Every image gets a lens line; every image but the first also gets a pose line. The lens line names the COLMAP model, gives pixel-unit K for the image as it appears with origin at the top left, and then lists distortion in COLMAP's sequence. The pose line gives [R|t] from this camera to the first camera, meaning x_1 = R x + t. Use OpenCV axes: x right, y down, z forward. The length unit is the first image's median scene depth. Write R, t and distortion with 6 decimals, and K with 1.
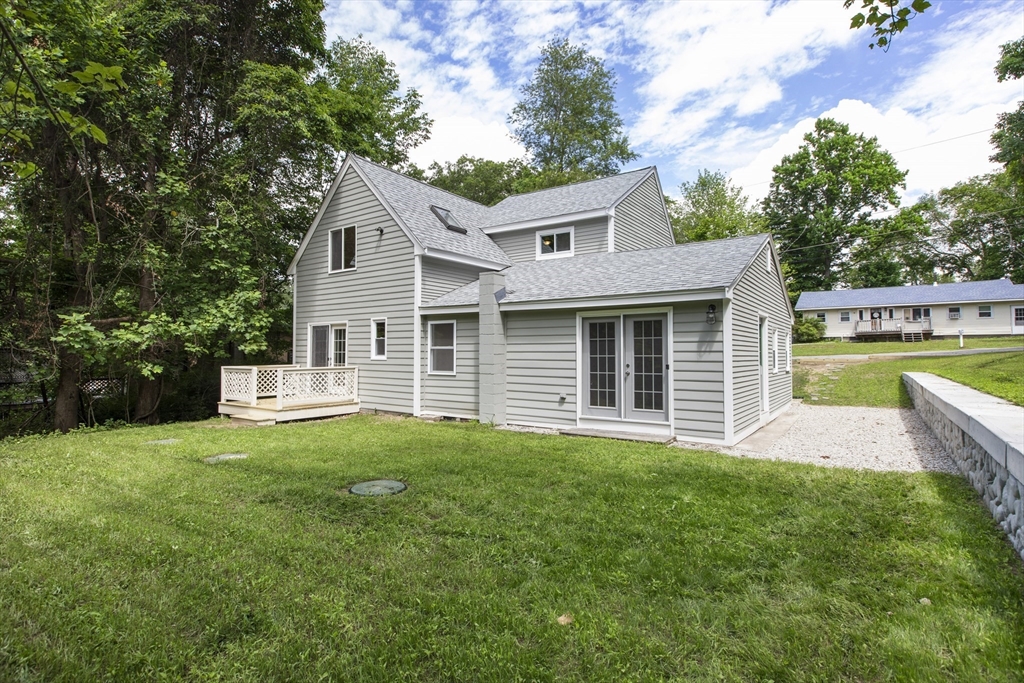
lens RADIAL K [[509.4, 0, 511.4], [0, 509.4, 340.1], [0, 0, 1]] dist [-0.003030, -0.000002]
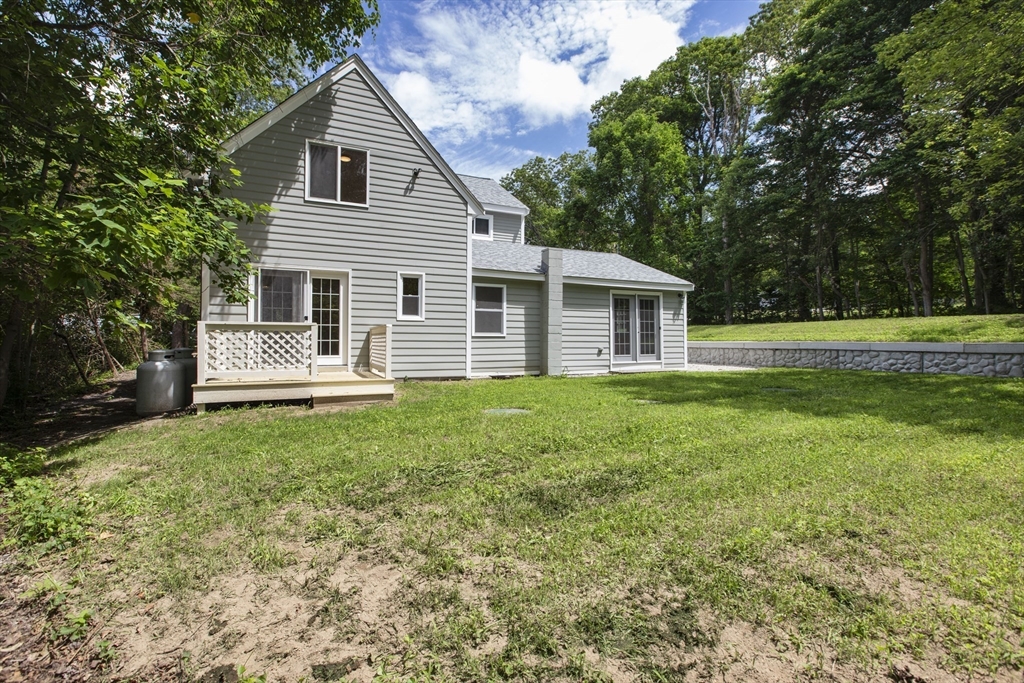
lens RADIAL K [[462.7, 0, 511.9], [0, 462.7, 343.1], [0, 0, 1]] dist [0.003171, -0.000342]
pose [[0.489689, -0.001414, 0.871896, -0.954869], [-0.022081, 0.999658, 0.014023, 0.068766], [-0.871617, -0.026119, 0.489490, 0.507284]]
